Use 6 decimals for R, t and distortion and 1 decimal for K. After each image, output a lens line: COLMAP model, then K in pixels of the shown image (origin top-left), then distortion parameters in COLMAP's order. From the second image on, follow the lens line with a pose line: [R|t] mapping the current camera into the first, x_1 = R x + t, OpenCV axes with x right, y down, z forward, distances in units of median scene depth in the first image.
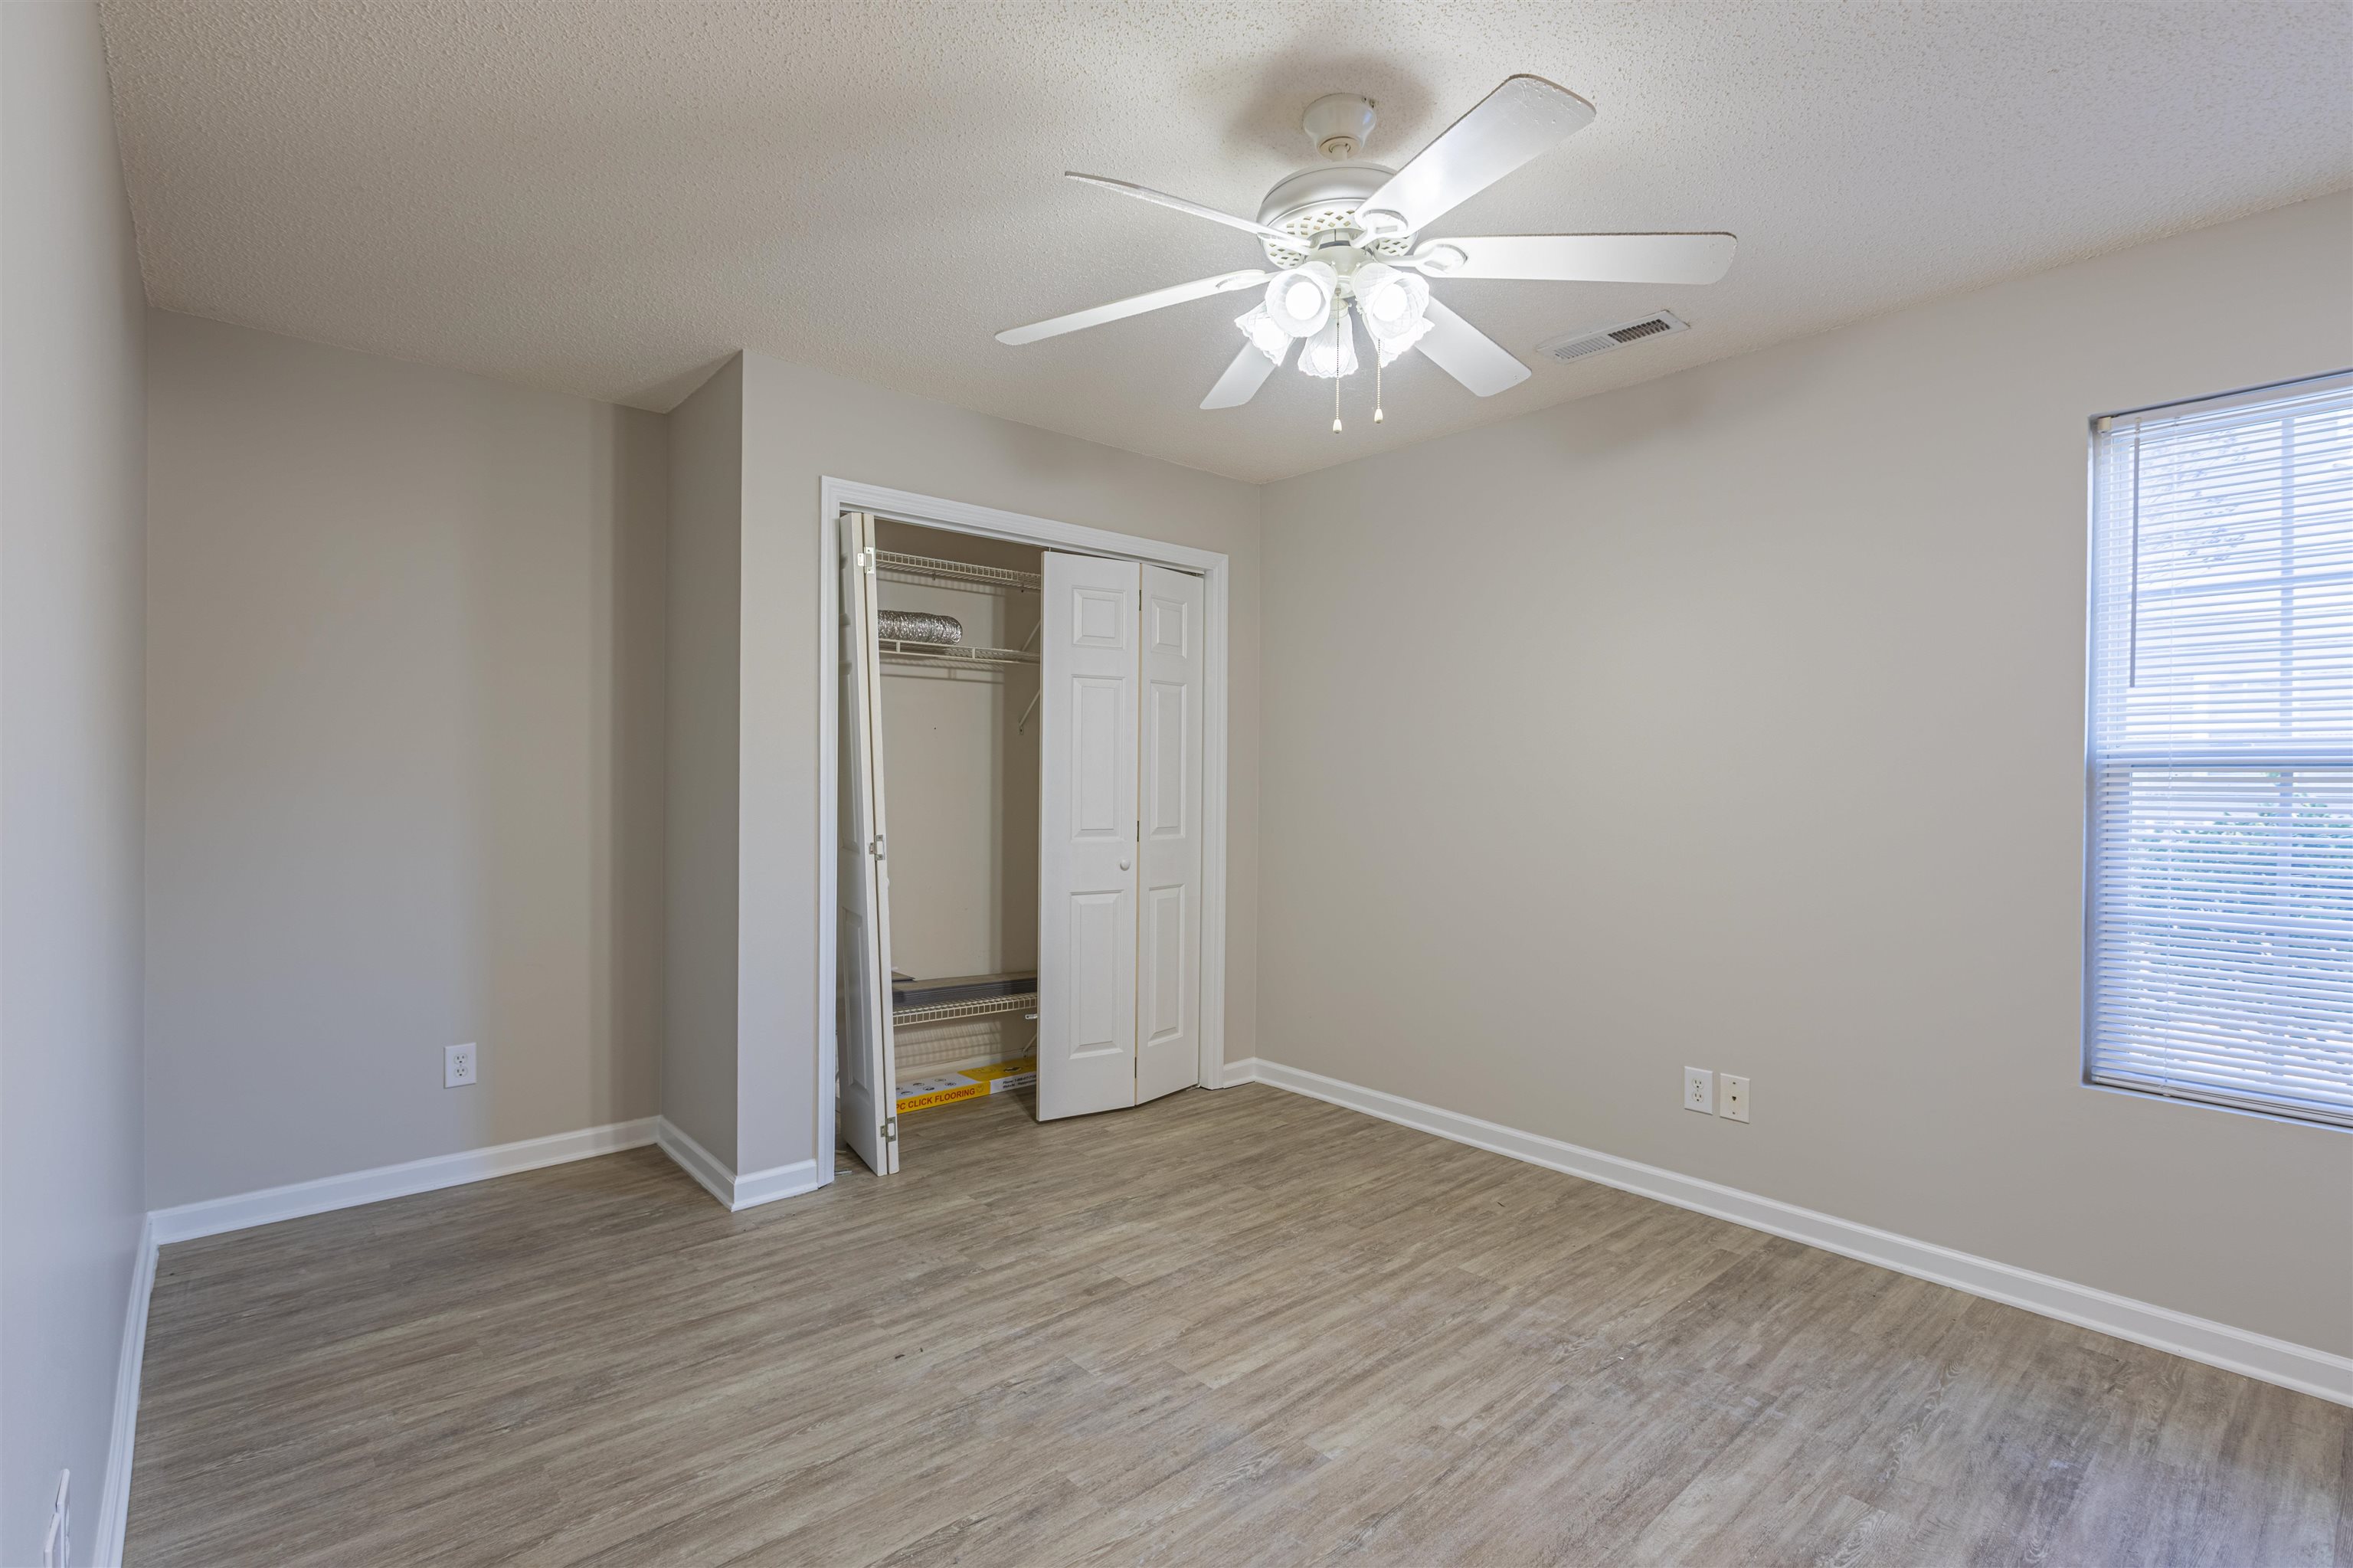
lens RADIAL K [[1067.5, 0, 1169.7], [0, 1067.5, 785.4], [0, 0, 1]] dist [0.002075, -0.002057]
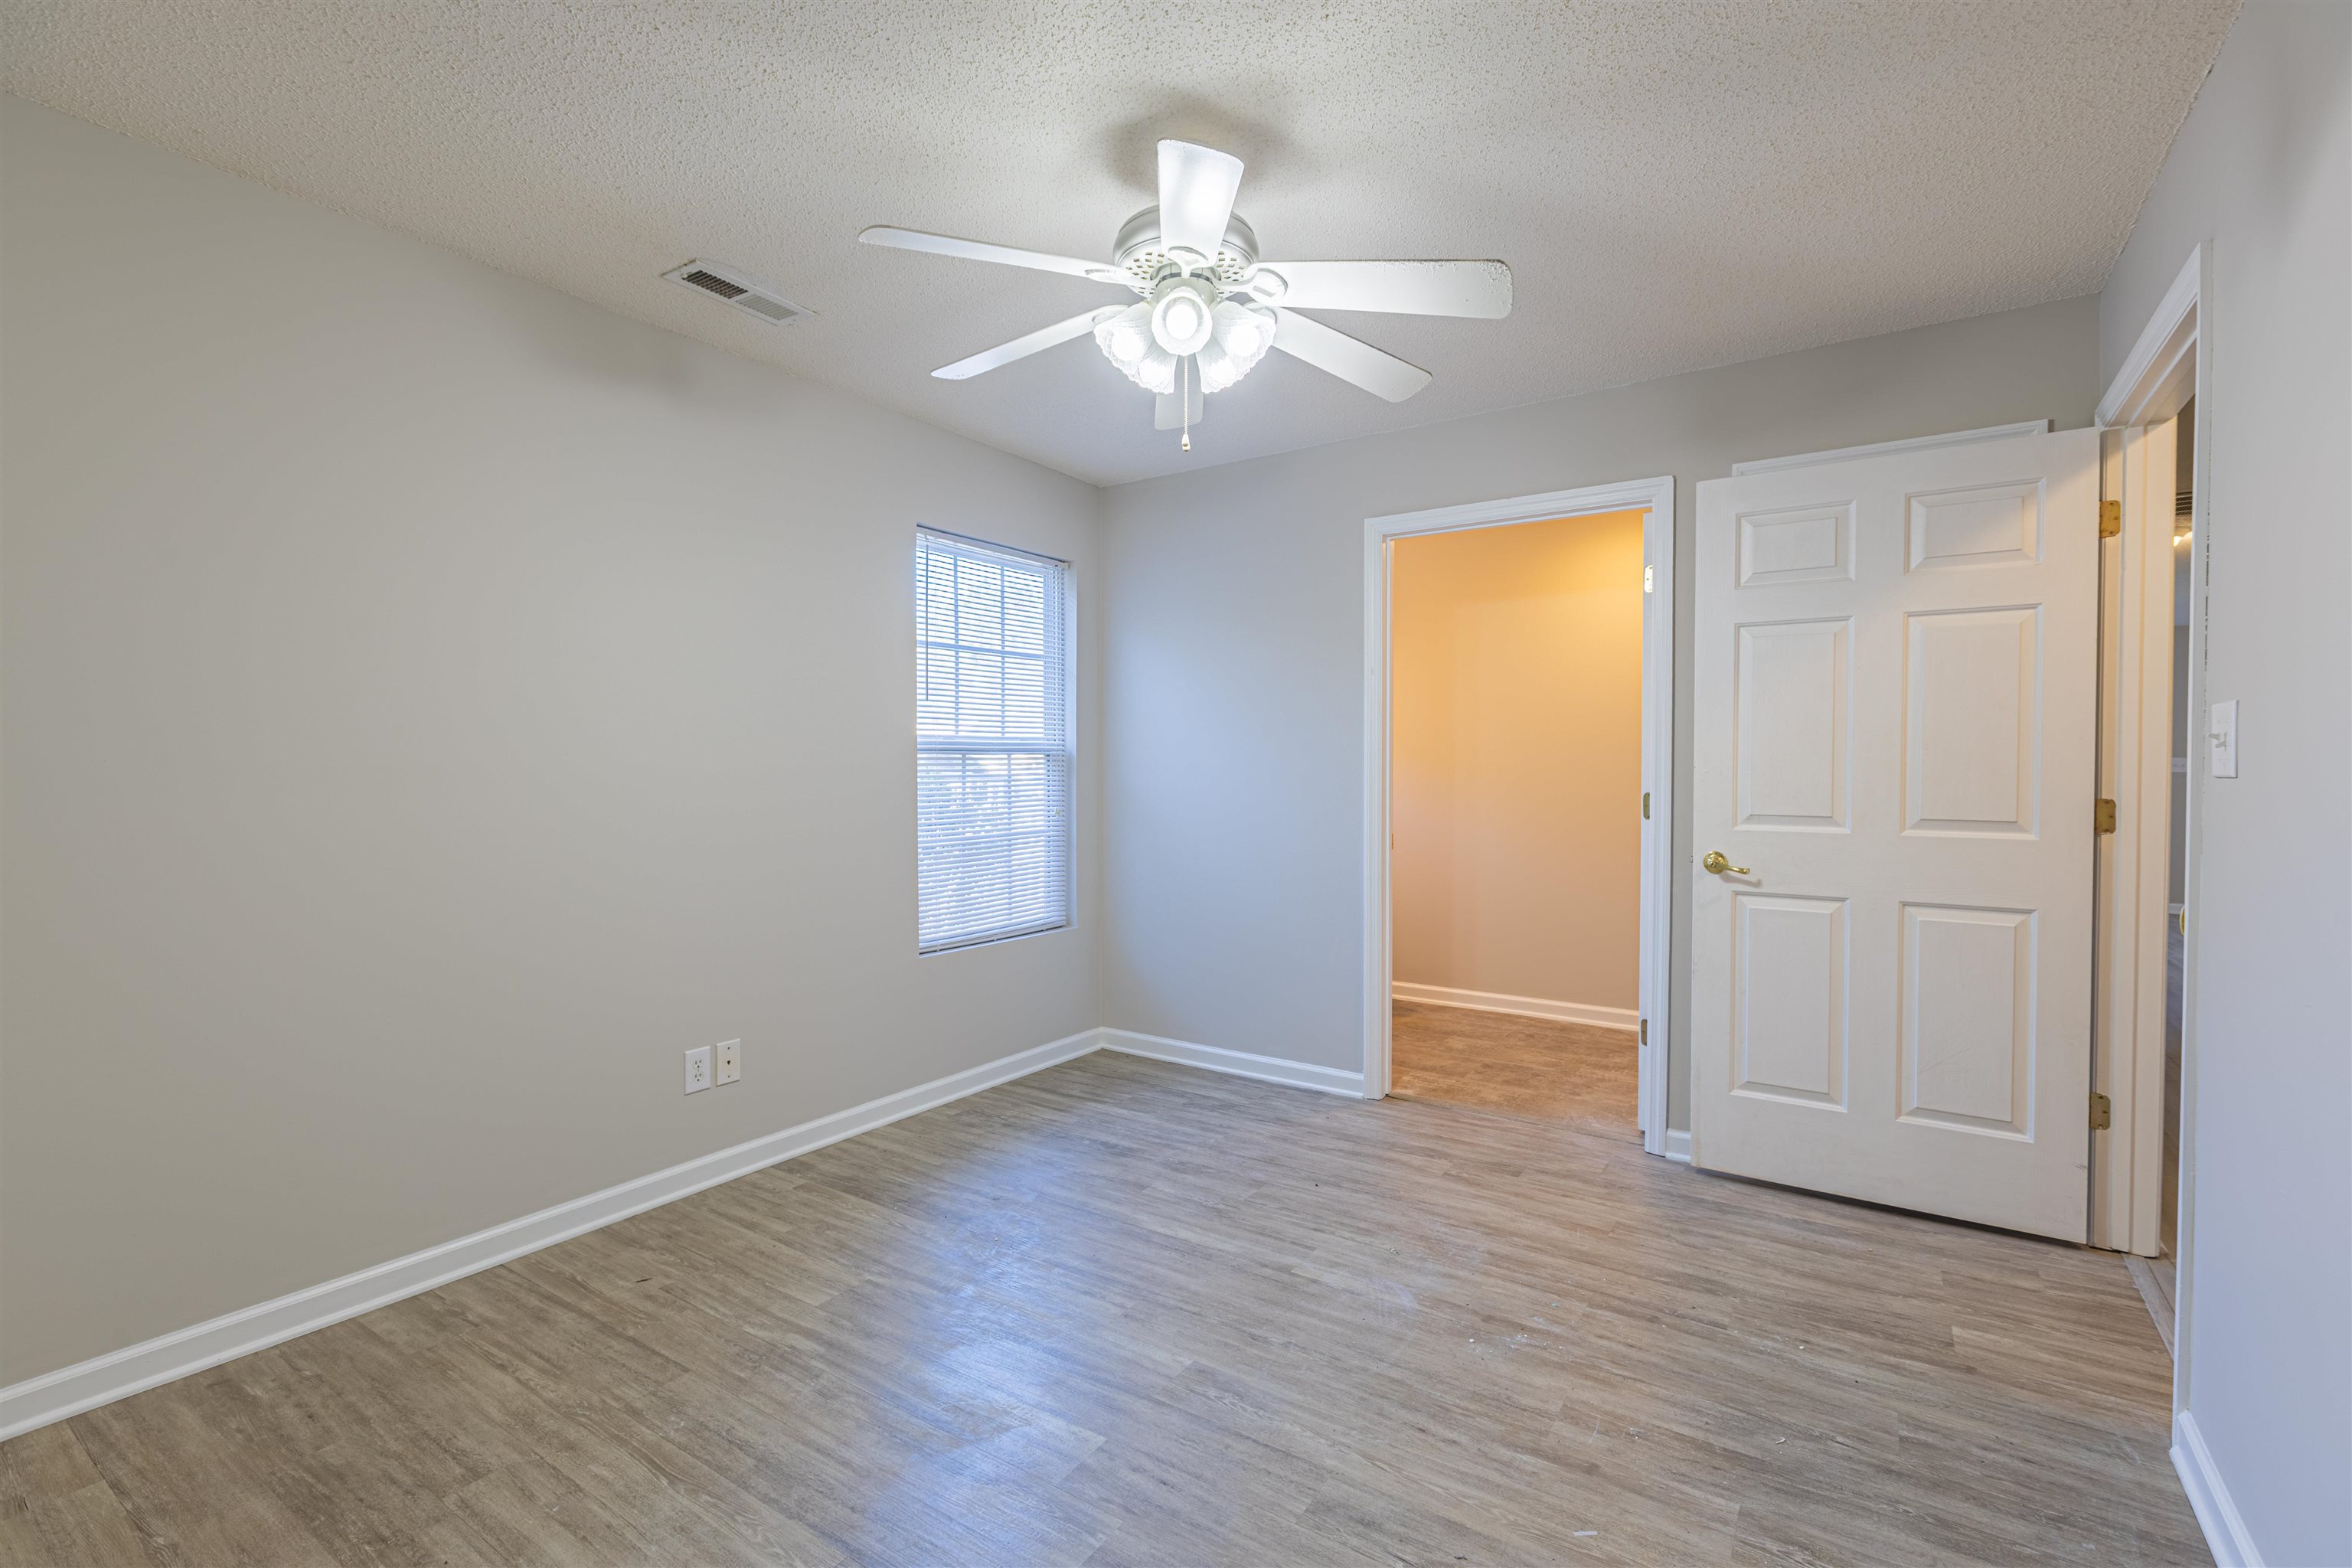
lens RADIAL K [[1067.0, 0, 1187.3], [0, 1067.0, 786.0], [0, 0, 1]] dist [0.002075, -0.002057]
pose [[-0.256772, -0.026770, 0.966101, -0.619463], [0.005275, 0.999563, 0.029099, -0.007493], [-0.966458, 0.012568, -0.256519, 0.864552]]
